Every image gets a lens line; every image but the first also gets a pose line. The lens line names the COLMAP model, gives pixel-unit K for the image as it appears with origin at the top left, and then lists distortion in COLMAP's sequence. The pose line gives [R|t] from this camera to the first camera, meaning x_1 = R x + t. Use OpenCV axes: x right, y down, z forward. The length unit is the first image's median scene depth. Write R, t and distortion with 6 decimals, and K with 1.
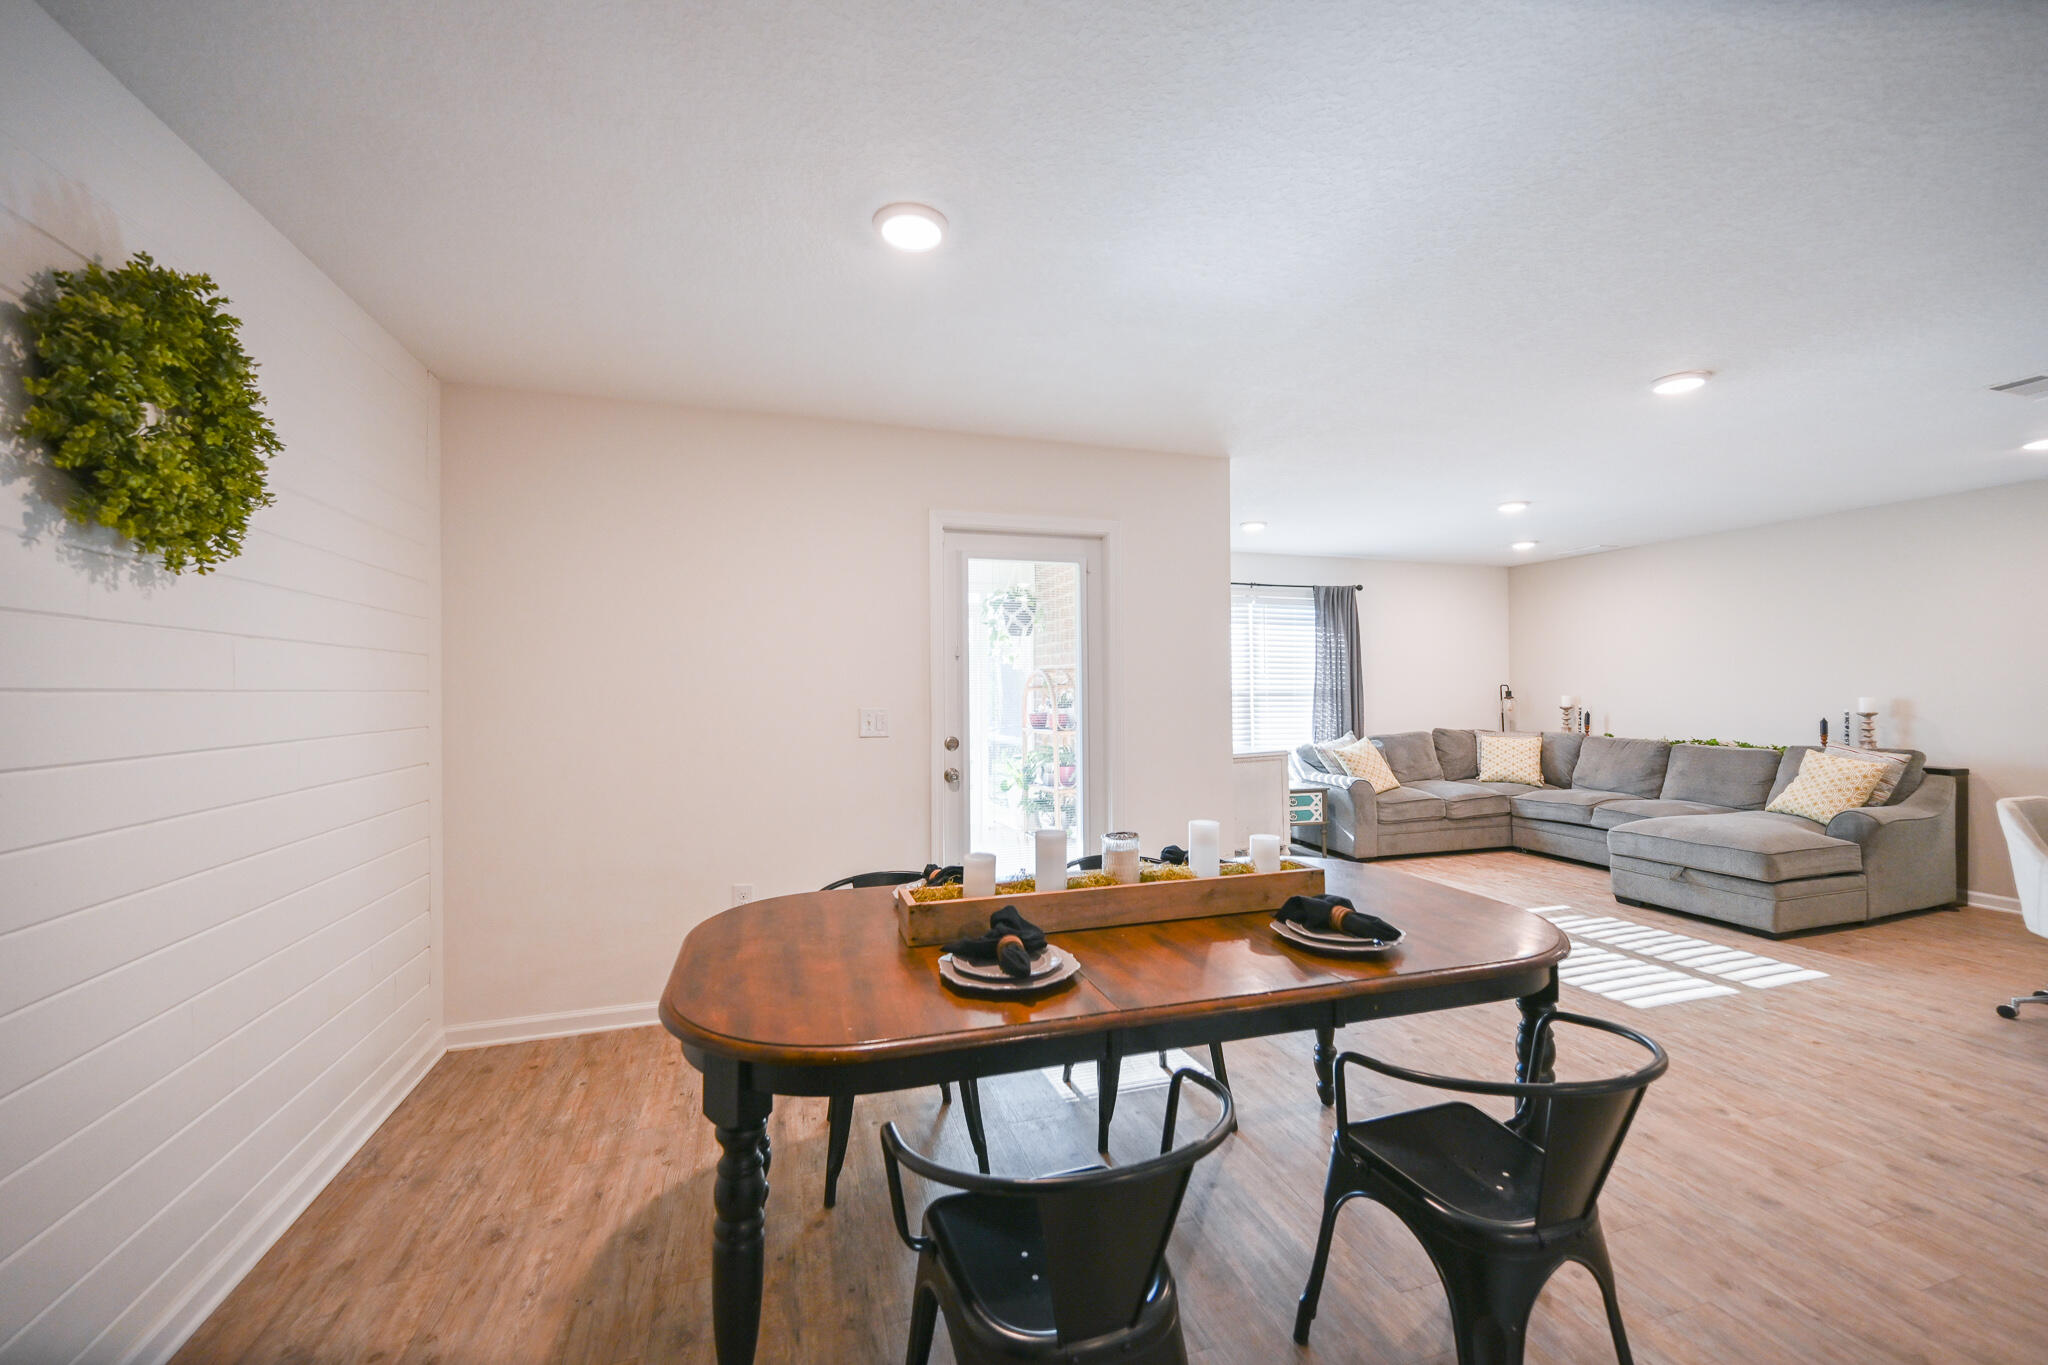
lens RADIAL K [[808.3, 0, 1004.6], [0, 808.3, 676.2], [0, 0, 1]] dist [-0.000534, 0.000161]
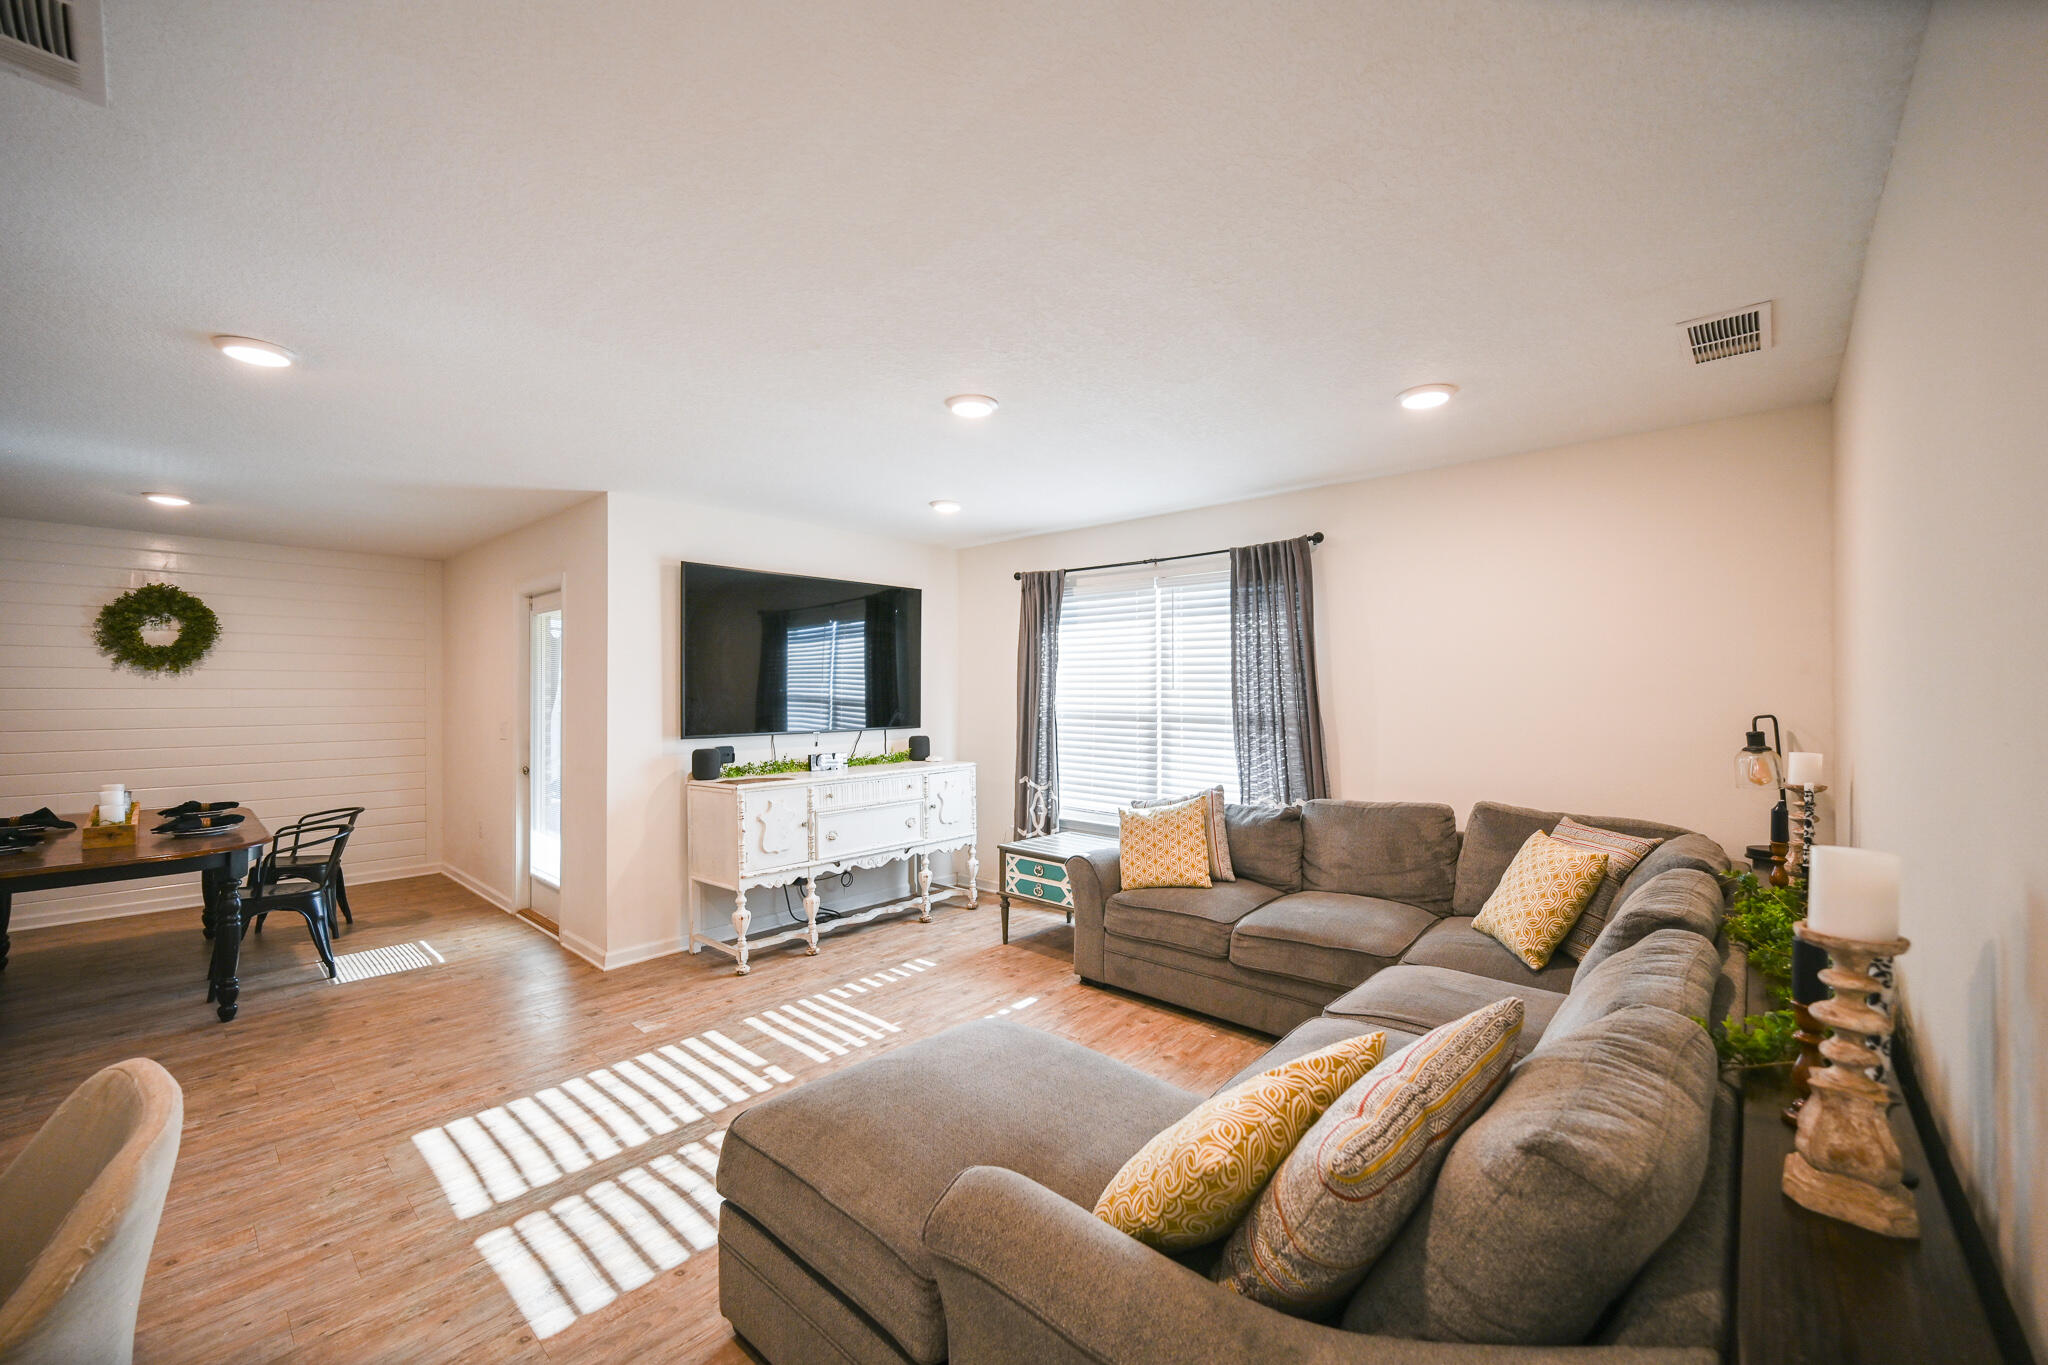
lens RADIAL K [[808.3, 0, 1056.6], [0, 808.3, 699.3], [0, 0, 1]] dist [-0.000534, 0.000161]
pose [[0.539147, 0.016437, -0.842051, 0.871044], [0.005060, 0.999728, 0.022755, -0.011014], [0.842196, -0.016529, 0.538917, 0.570382]]
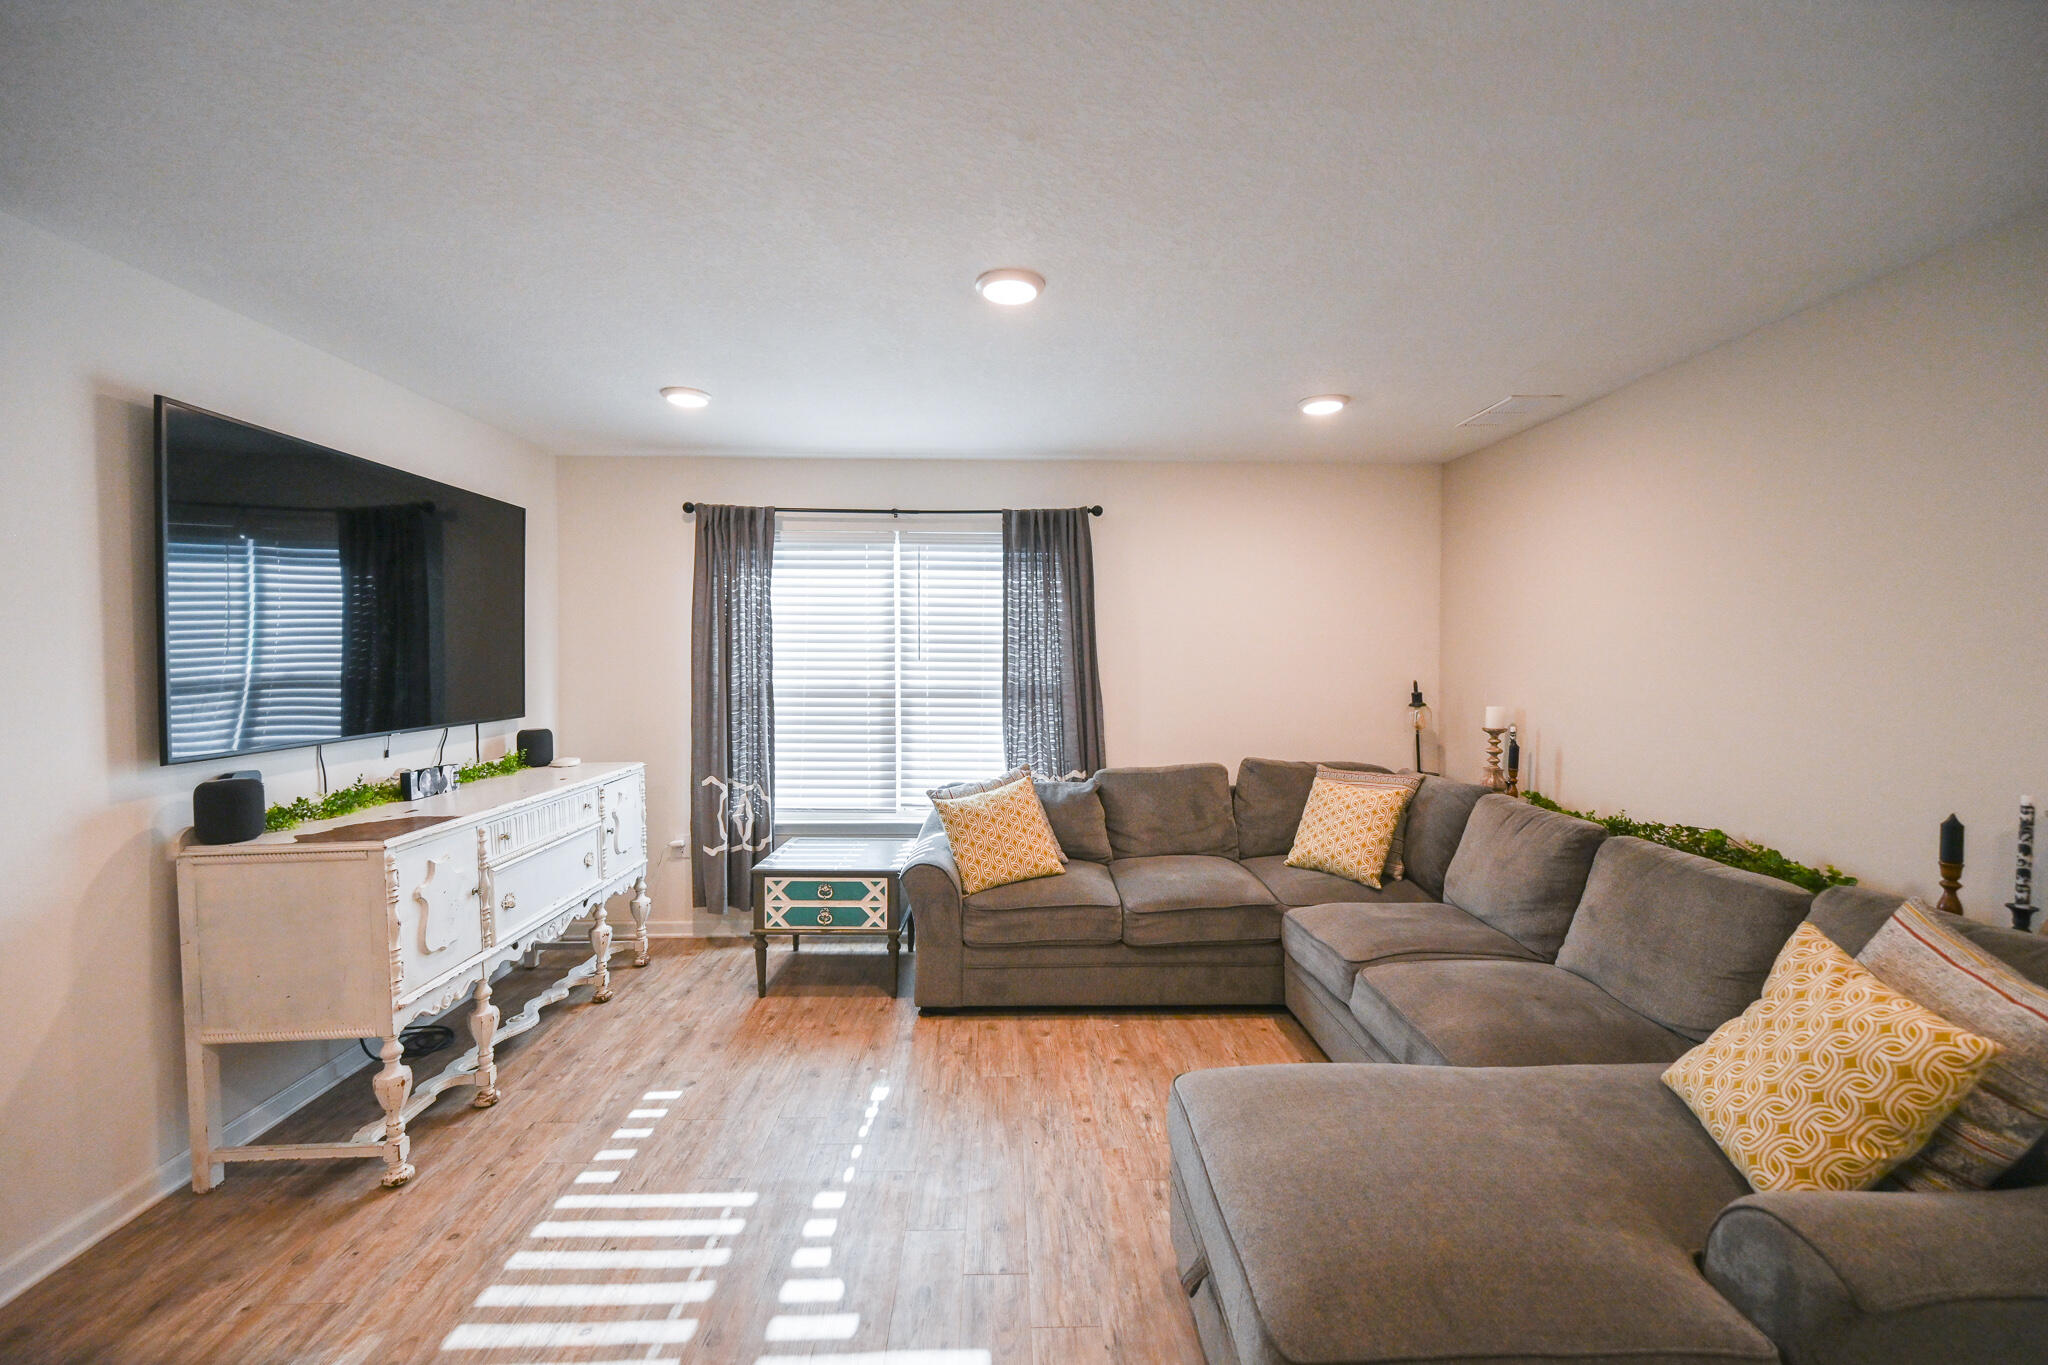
lens RADIAL K [[808.3, 0, 1024.4], [0, 808.3, 687.8], [0, 0, 1]] dist [-0.000534, 0.000161]
pose [[0.966168, 0.018349, -0.257260, 0.572114], [-0.005703, 0.998742, 0.049817, -0.013499], [0.257851, -0.046664, 0.965057, 0.453330]]
